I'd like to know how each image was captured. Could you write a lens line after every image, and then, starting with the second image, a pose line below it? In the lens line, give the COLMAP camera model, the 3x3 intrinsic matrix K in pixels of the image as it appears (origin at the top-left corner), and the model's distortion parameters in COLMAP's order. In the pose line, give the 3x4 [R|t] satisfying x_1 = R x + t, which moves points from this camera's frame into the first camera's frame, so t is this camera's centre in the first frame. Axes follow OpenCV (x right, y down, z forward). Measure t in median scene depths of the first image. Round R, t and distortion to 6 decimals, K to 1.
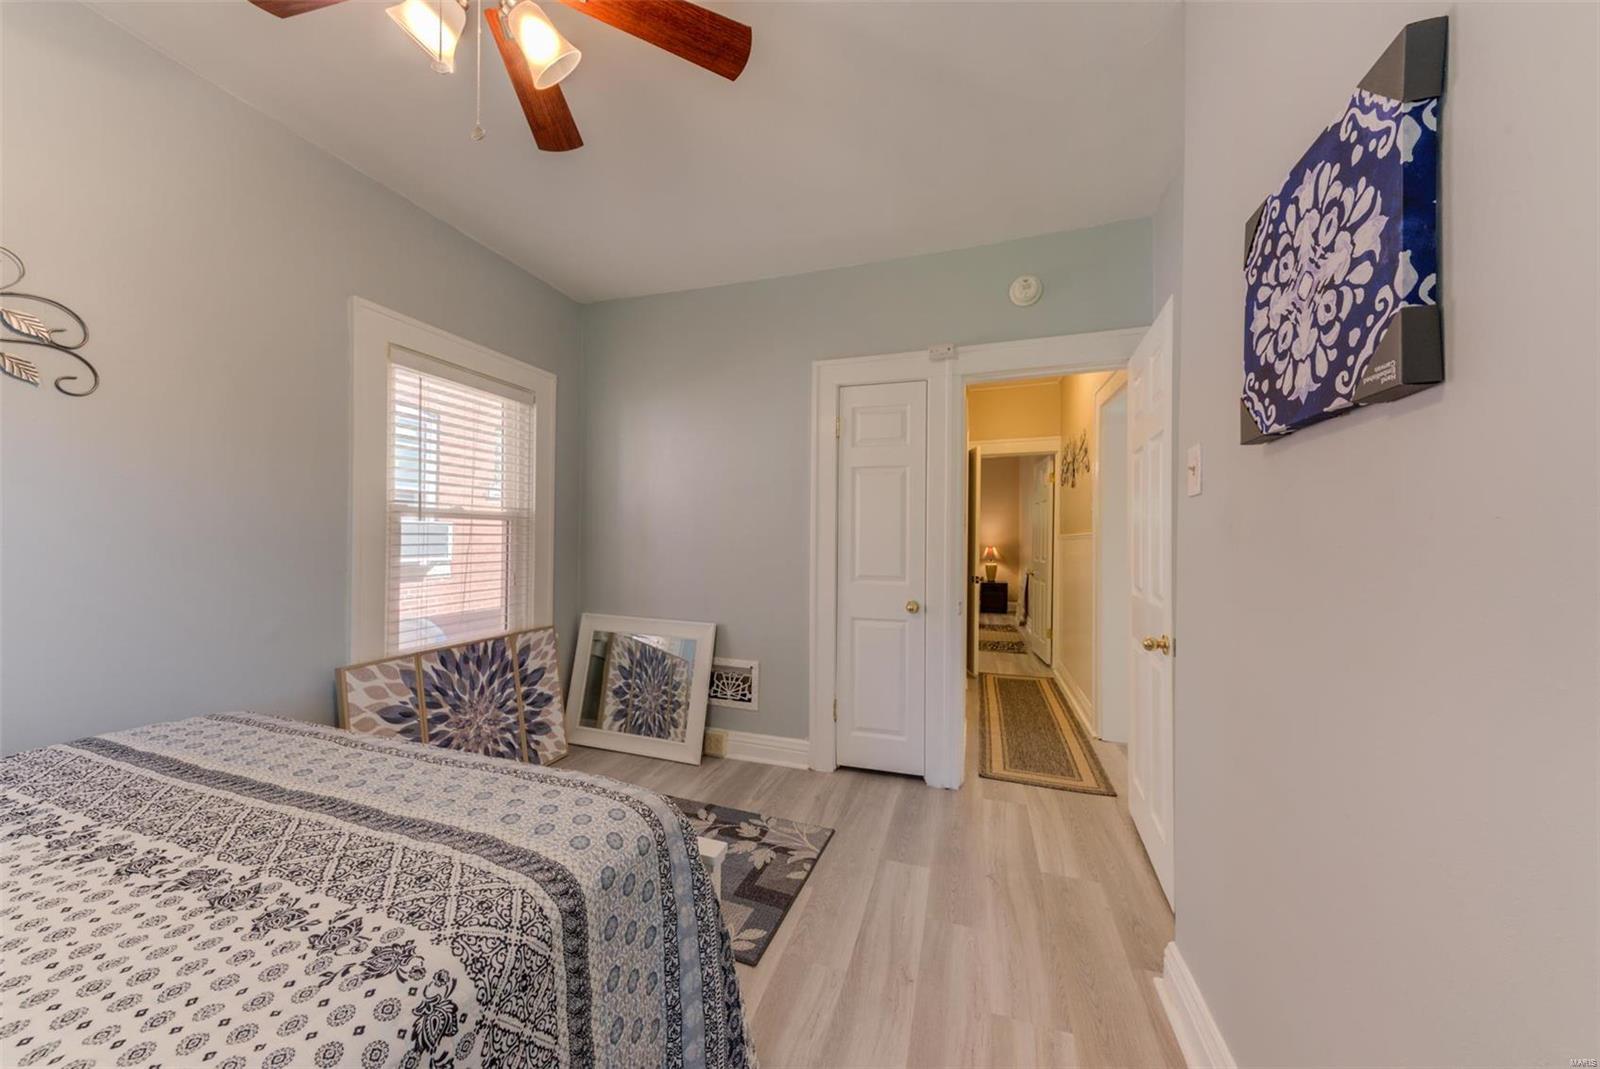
lens RADIAL K [[540.3, 0, 800.0], [0, 540.3, 534.5], [0, 0, 1]] dist [0.022994, -0.004793]
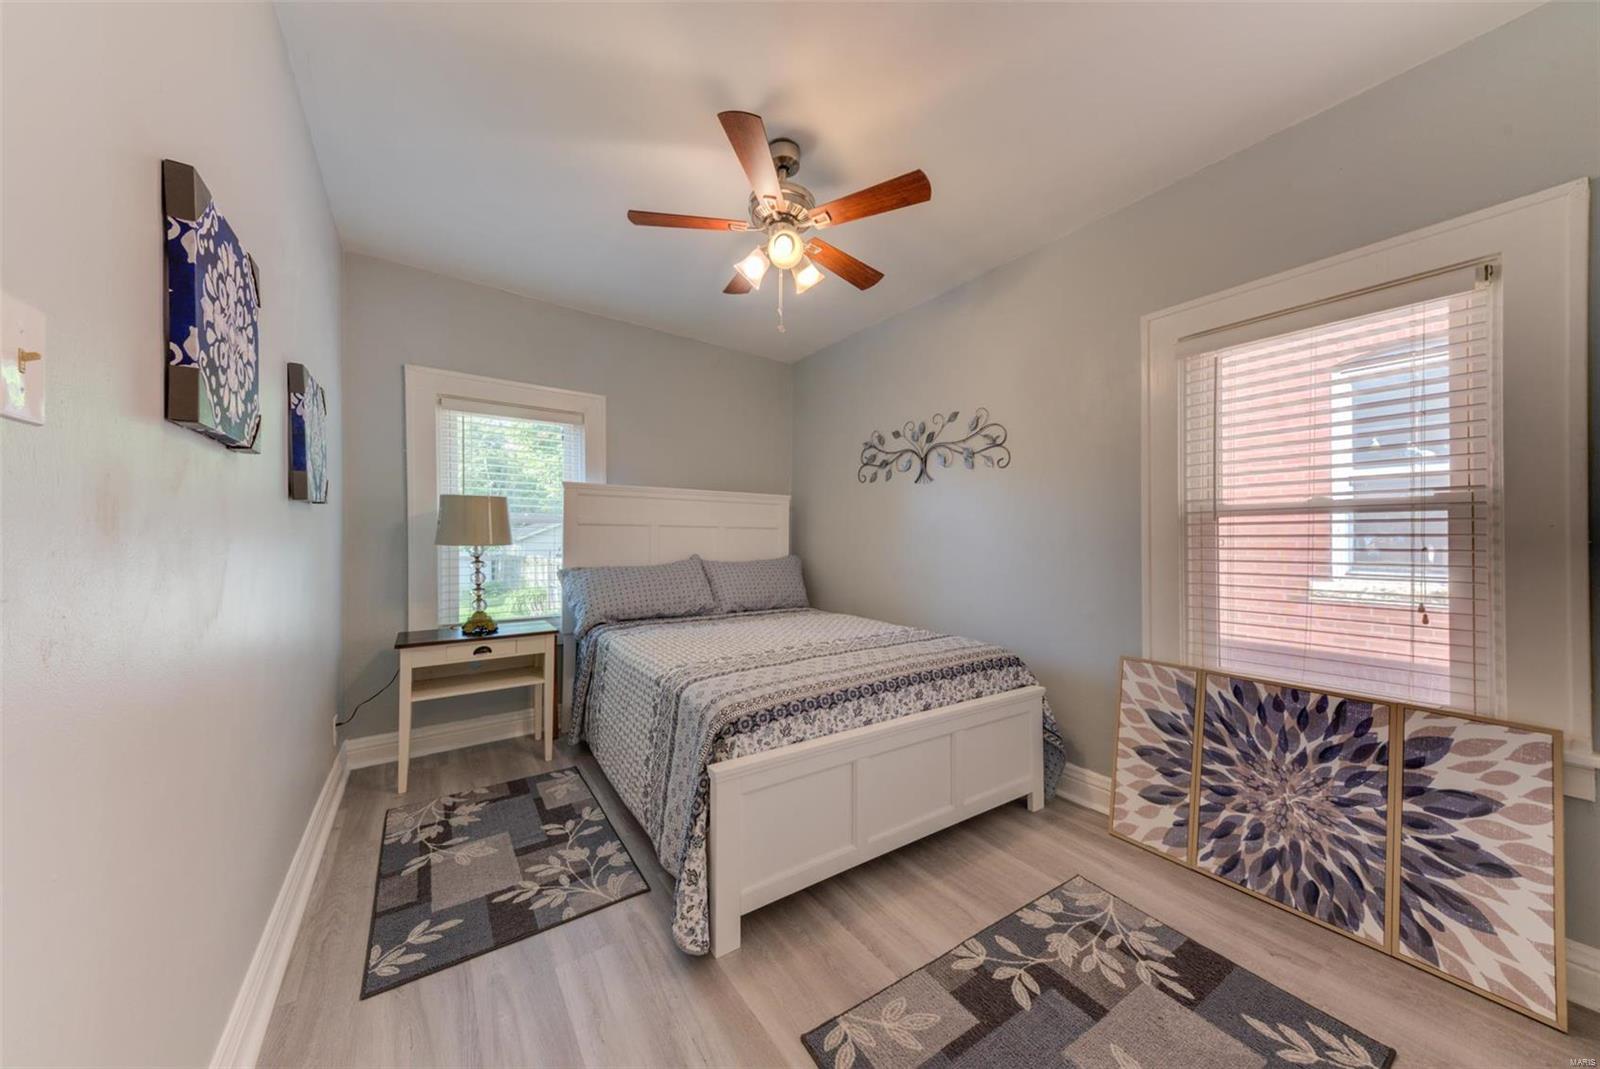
lens RADIAL K [[540.3, 0, 800.0], [0, 540.3, 534.5], [0, 0, 1]] dist [0.022994, -0.004793]
pose [[-0.601223, -0.013696, -0.798964, 0.367505], [0.001342, 0.999834, -0.018150, 0.010457], [0.799080, -0.011985, -0.601105, 0.914639]]
